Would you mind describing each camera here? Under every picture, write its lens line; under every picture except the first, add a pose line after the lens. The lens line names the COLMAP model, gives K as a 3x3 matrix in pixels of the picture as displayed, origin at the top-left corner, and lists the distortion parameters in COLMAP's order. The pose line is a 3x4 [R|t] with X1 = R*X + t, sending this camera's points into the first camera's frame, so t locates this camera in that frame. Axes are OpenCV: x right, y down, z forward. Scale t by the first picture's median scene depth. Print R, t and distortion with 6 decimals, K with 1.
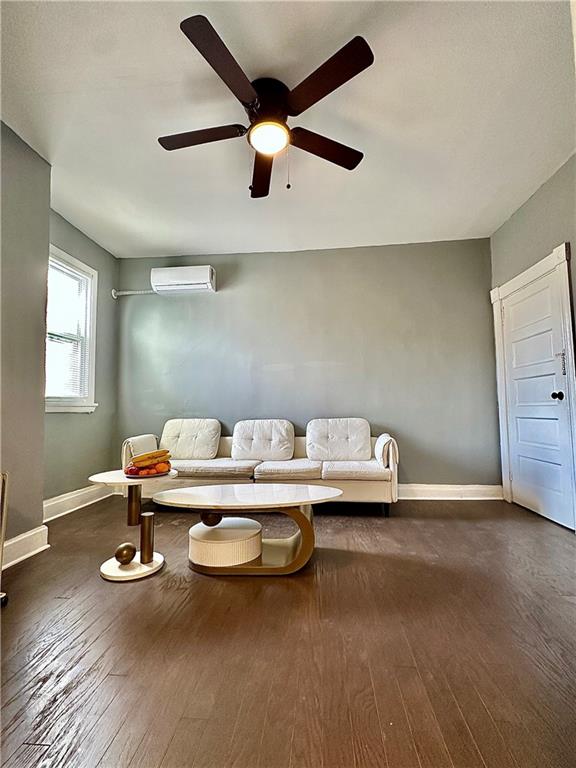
lens RADIAL K [[350.6, 0, 290.4], [0, 350.6, 385.5], [0, 0, 1]] dist [-0.007044, 0.000470]
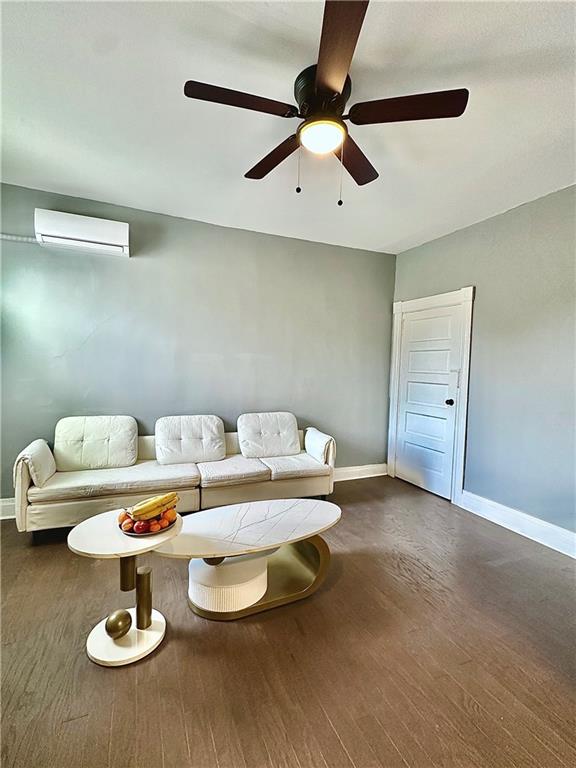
lens RADIAL K [[350.6, 0, 288.1], [0, 350.6, 383.0], [0, 0, 1]] dist [-0.007044, 0.000470]
pose [[0.879178, 0.015180, 0.476251, -0.299314], [-0.071854, 0.992286, 0.101018, -0.099232], [-0.471044, -0.123034, 0.873487, 0.111311]]
